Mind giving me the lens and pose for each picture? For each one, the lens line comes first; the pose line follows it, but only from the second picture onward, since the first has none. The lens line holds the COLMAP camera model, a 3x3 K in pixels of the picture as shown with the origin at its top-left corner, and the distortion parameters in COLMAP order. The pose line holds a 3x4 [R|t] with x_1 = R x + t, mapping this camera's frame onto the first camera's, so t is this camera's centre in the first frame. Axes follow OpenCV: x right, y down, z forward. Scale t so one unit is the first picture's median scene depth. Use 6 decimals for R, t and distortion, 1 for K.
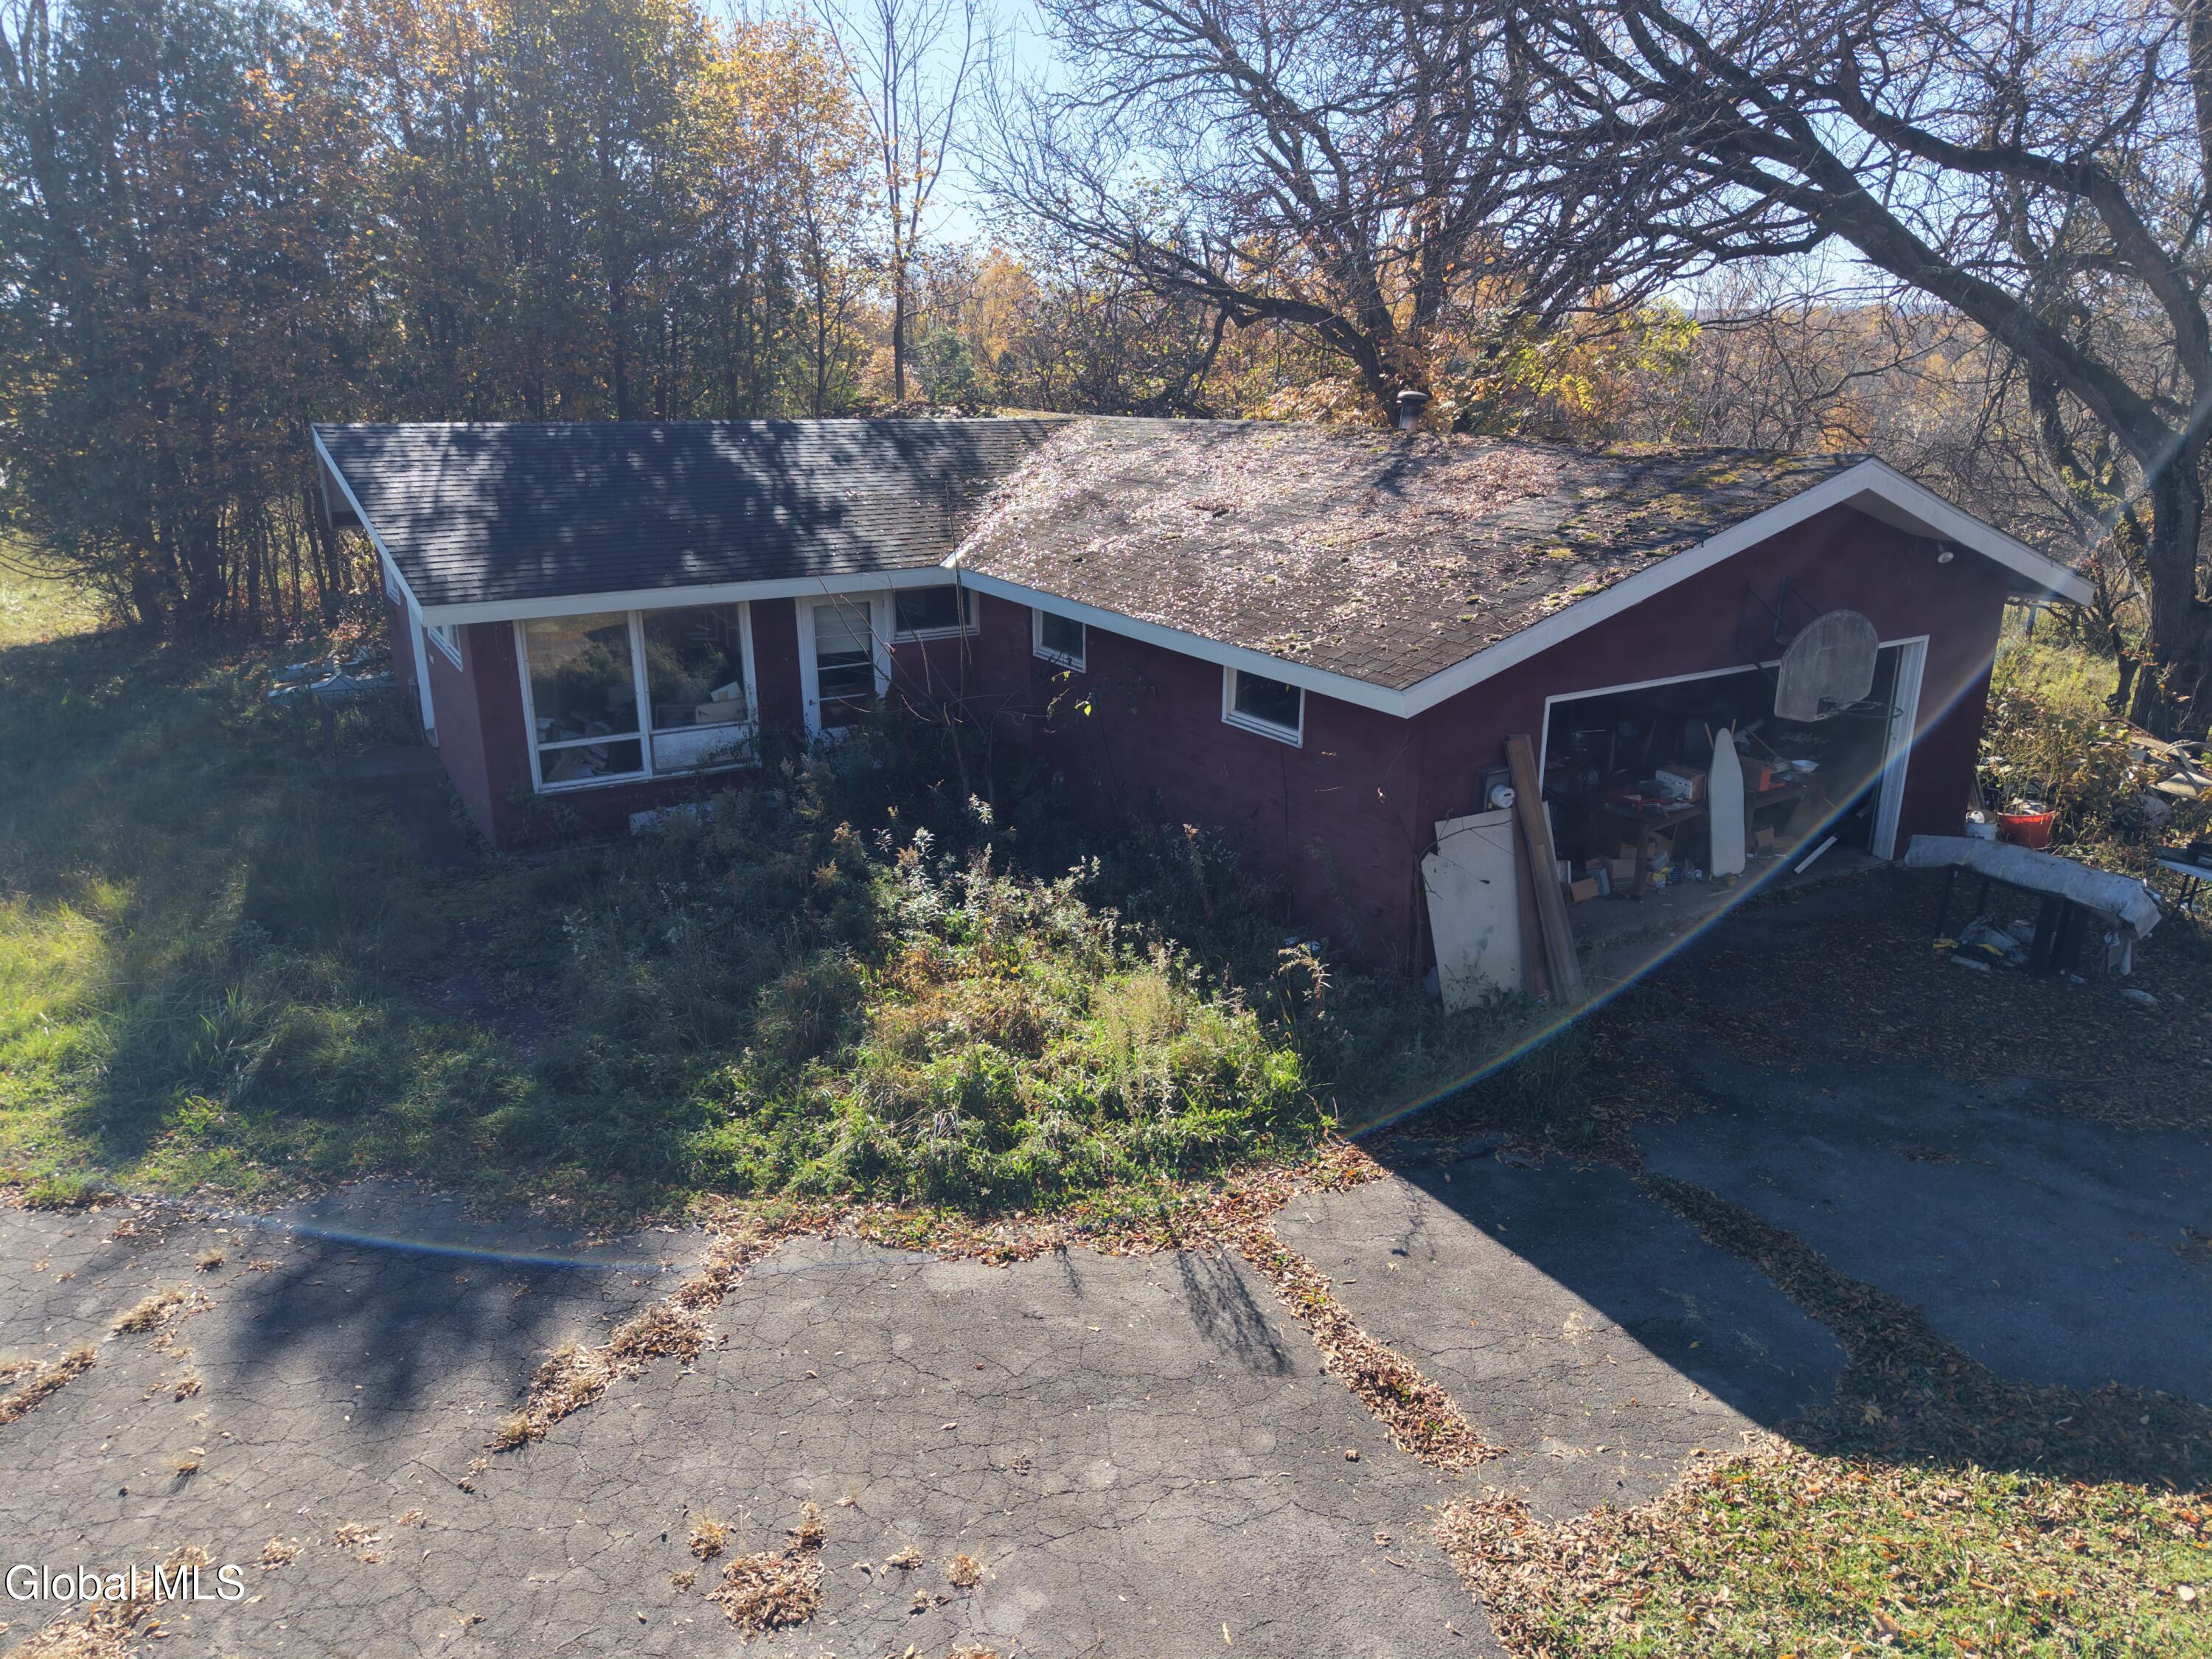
lens RADIAL K [[1467.4, 0, 1116.3], [0, 1467.4, 837.1], [0, 0, 1]] dist [0.011168, -0.017364]
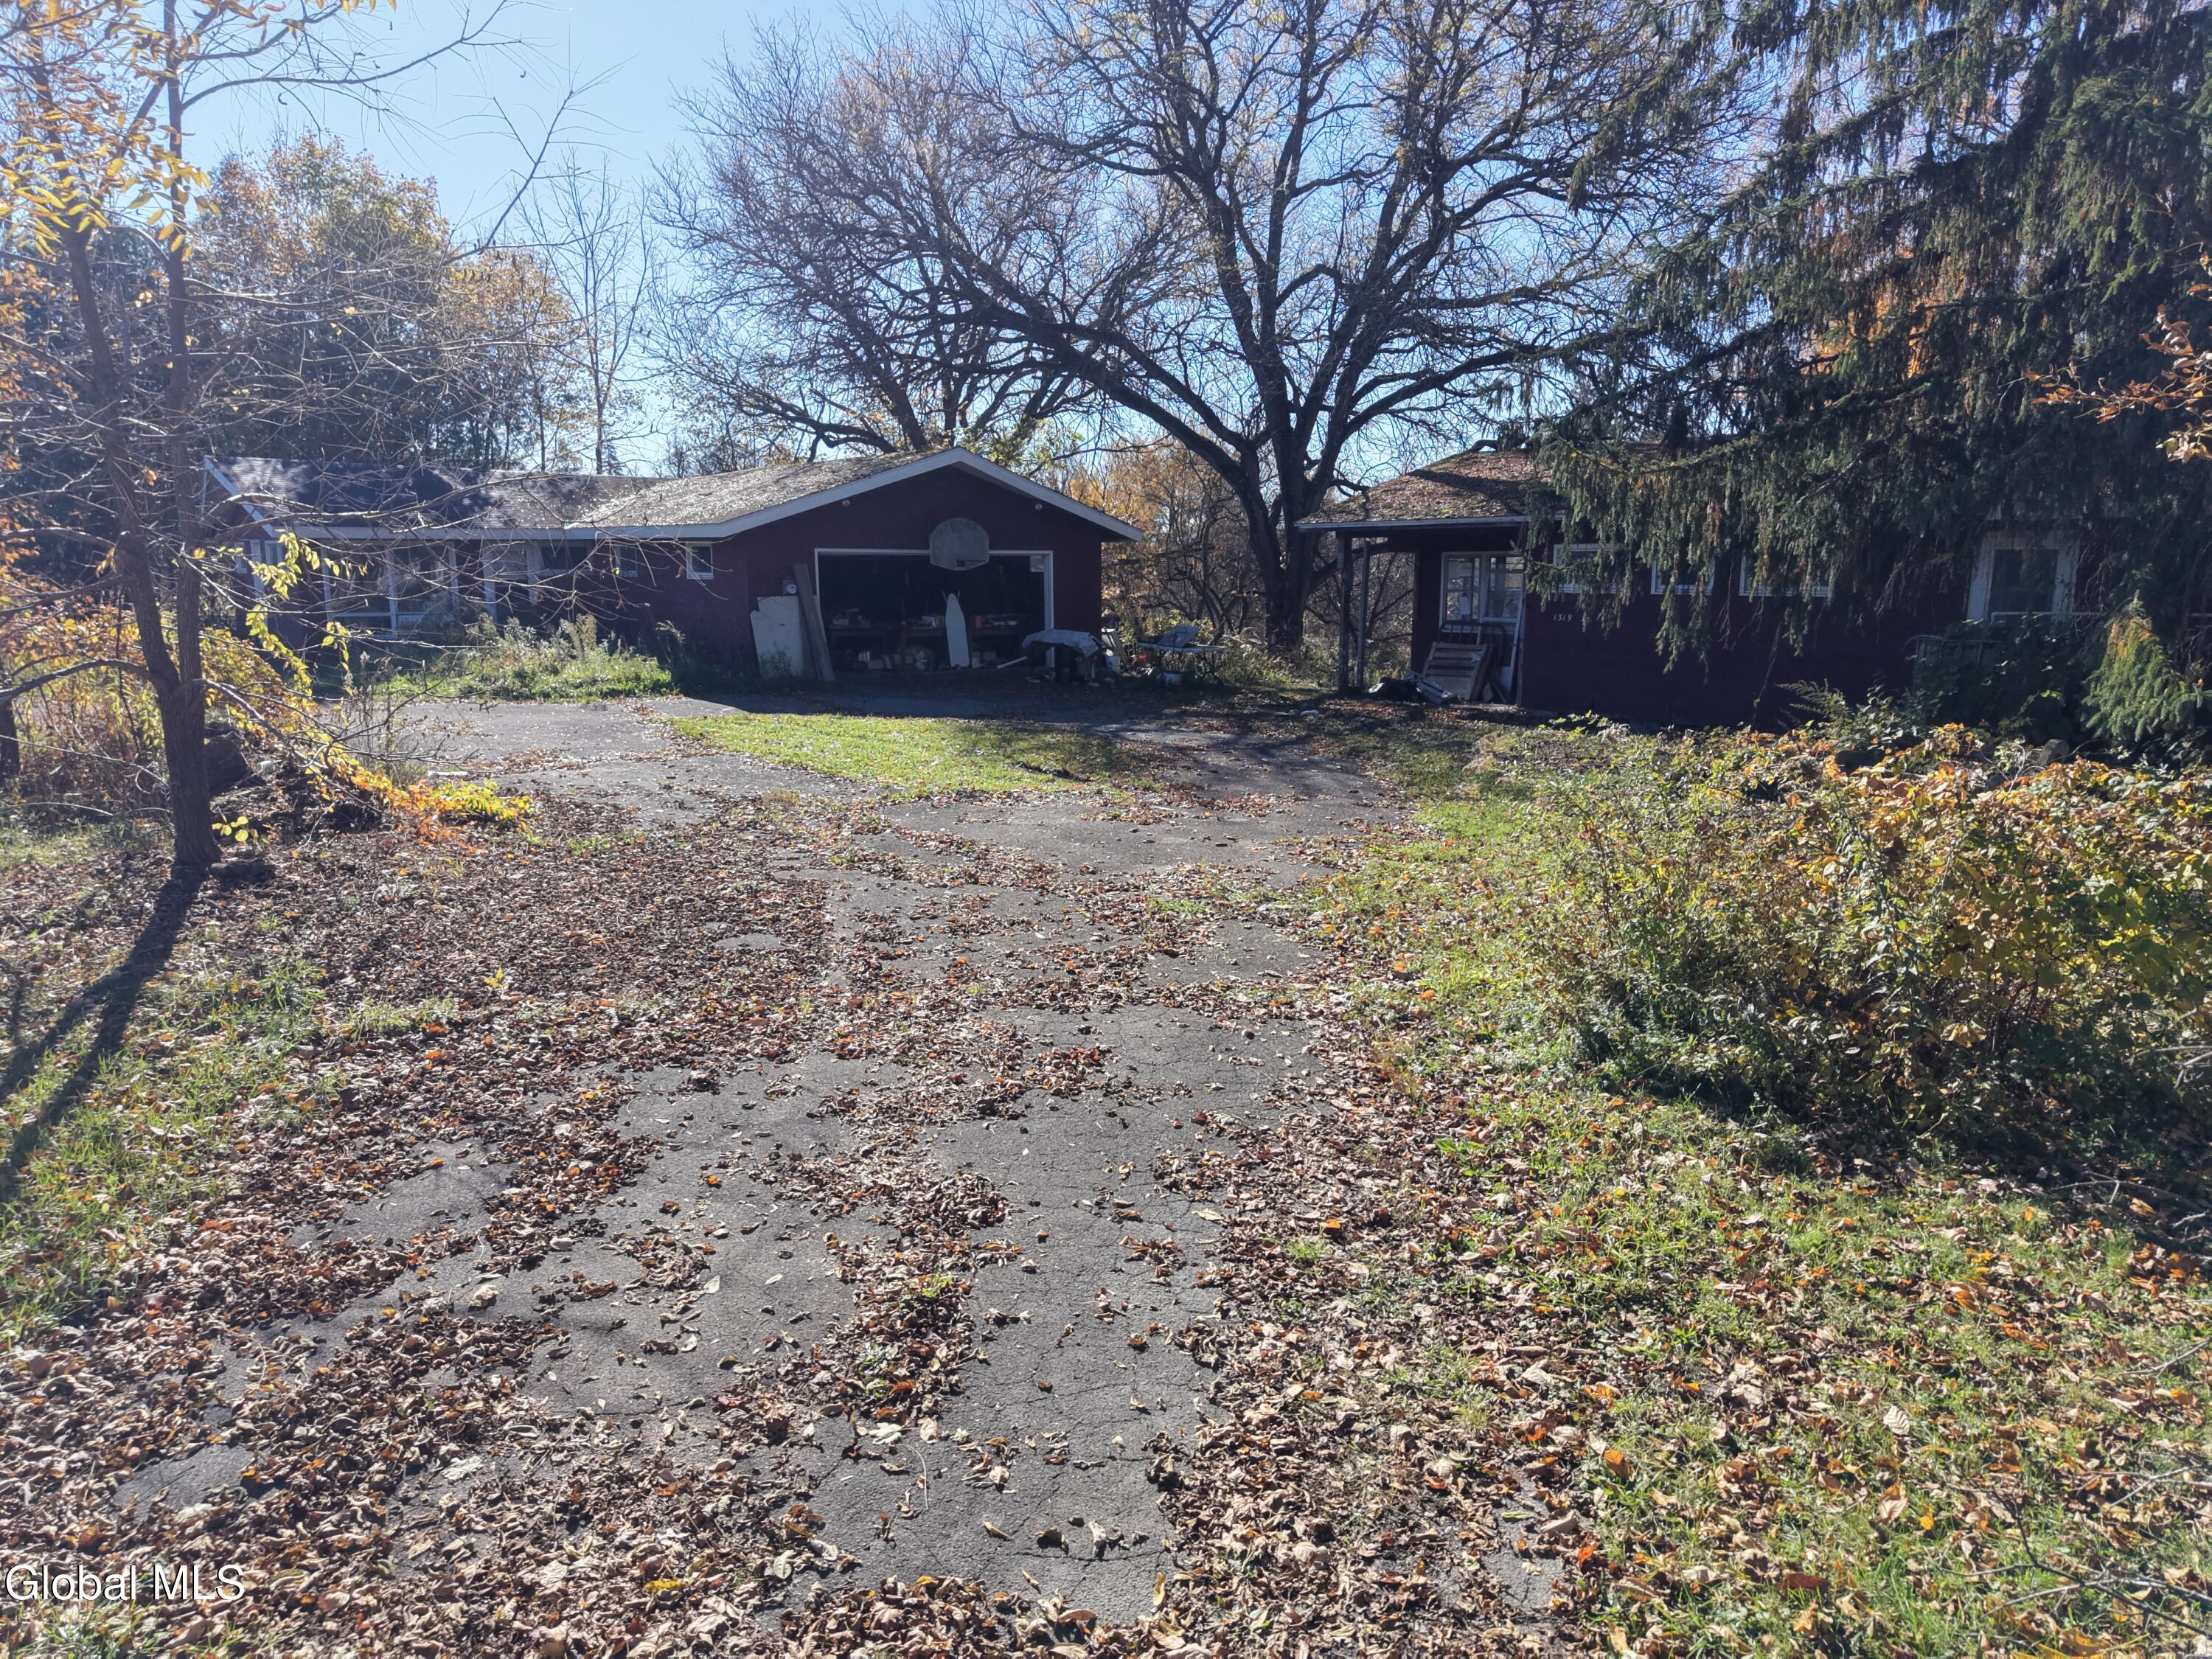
lens RADIAL K [[1467.4, 0, 1116.3], [0, 1467.4, 837.1], [0, 0, 1]] dist [0.011168, -0.017364]
pose [[0.993585, -0.011562, 0.112495, 0.537761], [0.026499, 0.990868, -0.132203, 0.704598], [-0.109939, 0.134336, 0.984818, -1.289945]]
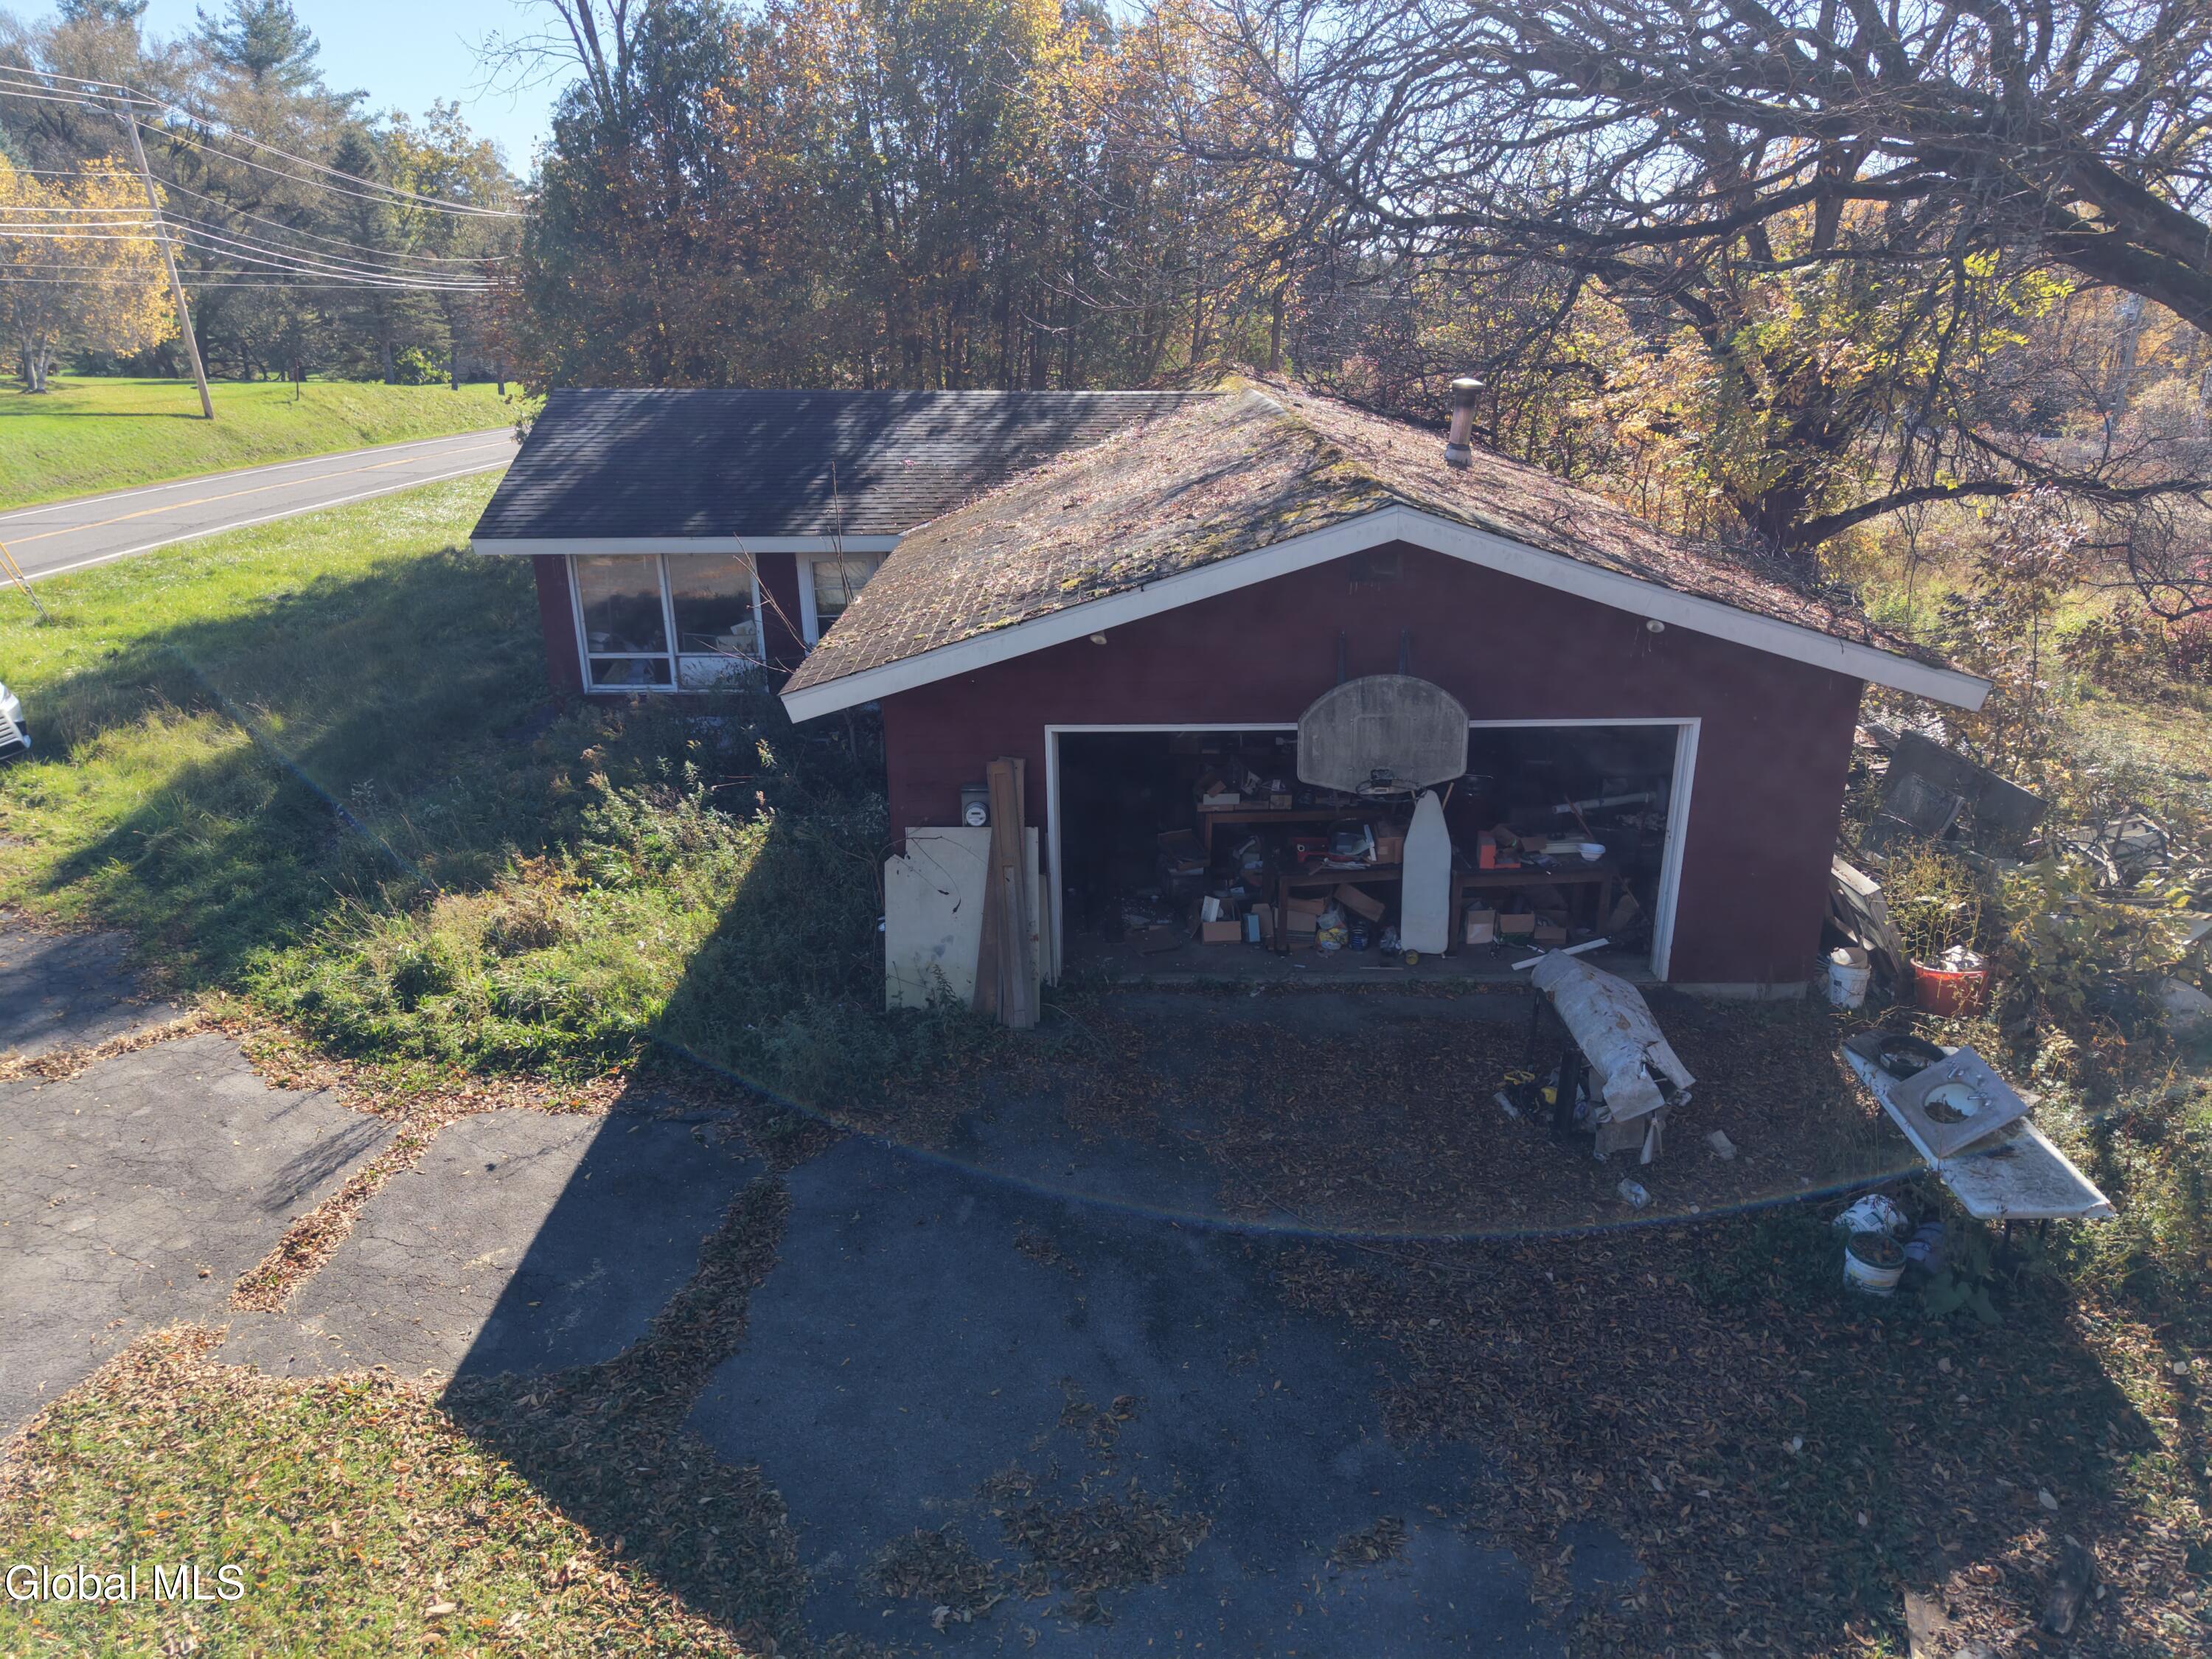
lens RADIAL K [[1467.4, 0, 1116.3], [0, 1467.4, 837.1], [0, 0, 1]] dist [0.011168, -0.017364]
pose [[0.860699, 0.177540, -0.477155, 0.895825], [-0.154951, 0.984113, 0.086666, -0.124355], [0.484962, -0.000658, 0.874535, 0.165044]]
